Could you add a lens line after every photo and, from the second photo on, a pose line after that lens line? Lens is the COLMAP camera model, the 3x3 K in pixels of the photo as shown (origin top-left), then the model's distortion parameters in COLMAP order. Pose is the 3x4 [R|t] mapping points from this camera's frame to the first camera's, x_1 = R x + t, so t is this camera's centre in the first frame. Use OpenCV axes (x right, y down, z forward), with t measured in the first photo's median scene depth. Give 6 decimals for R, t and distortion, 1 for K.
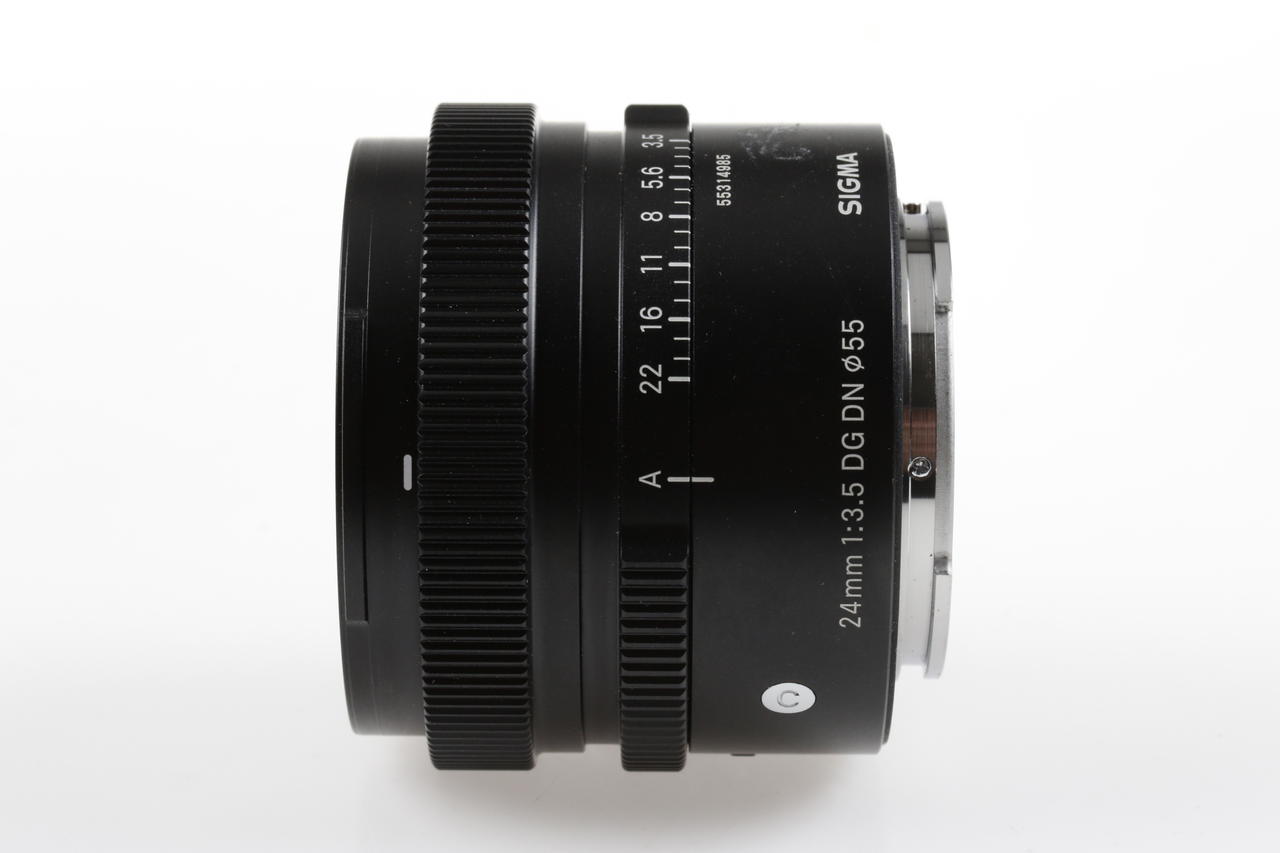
lens RADIAL K [[3655.2, 0, 640.0], [0, 3655.2, 426.3], [0, 0, 1]] dist [0.067732, 0.000000]
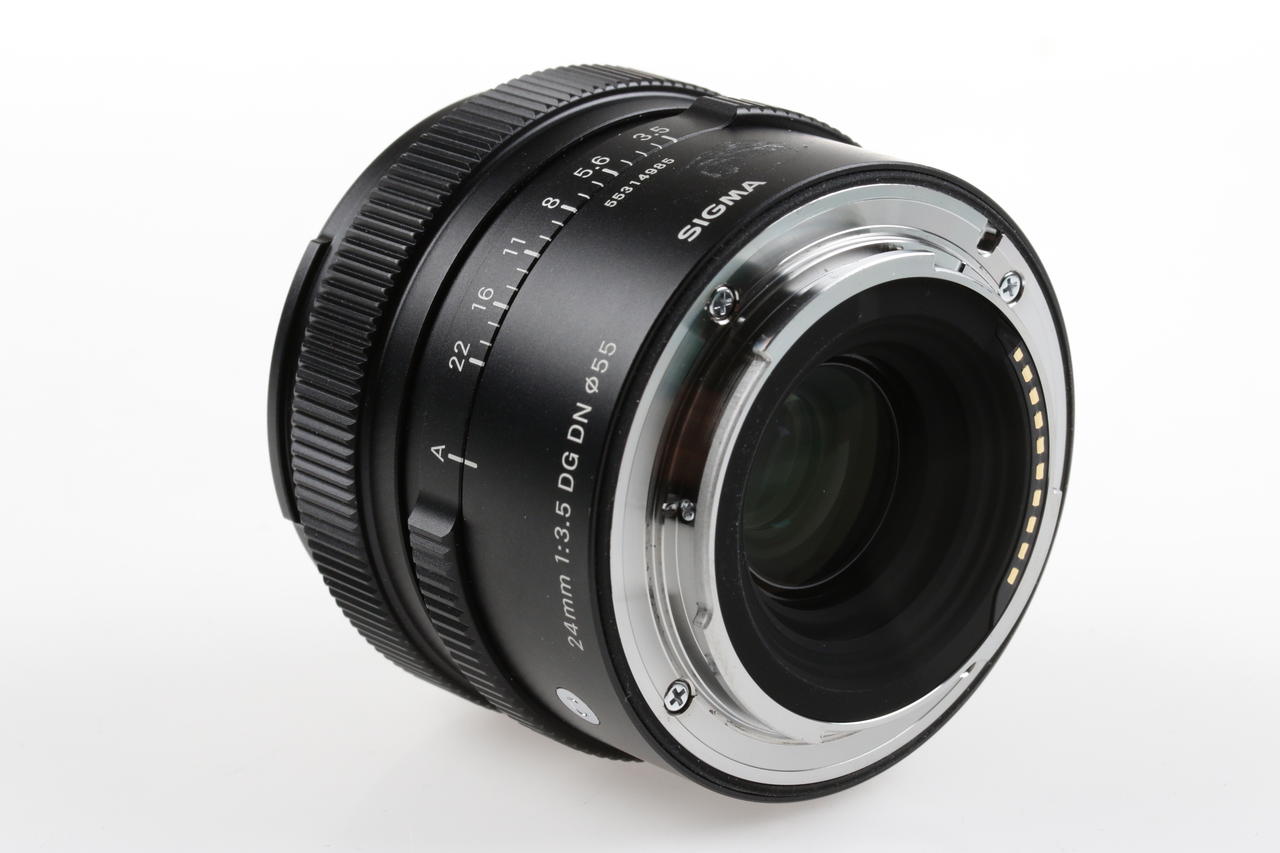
lens RADIAL K [[3655.2, 0, 639.7], [0, 3655.2, 427.0], [0, 0, 1]] dist [0.067732, 0.000000]
pose [[0.715785, 0.232618, -0.658438, 0.714969], [-0.207894, 0.971119, 0.117084, -0.123511], [0.666657, 0.053079, 0.743473, 0.281166]]
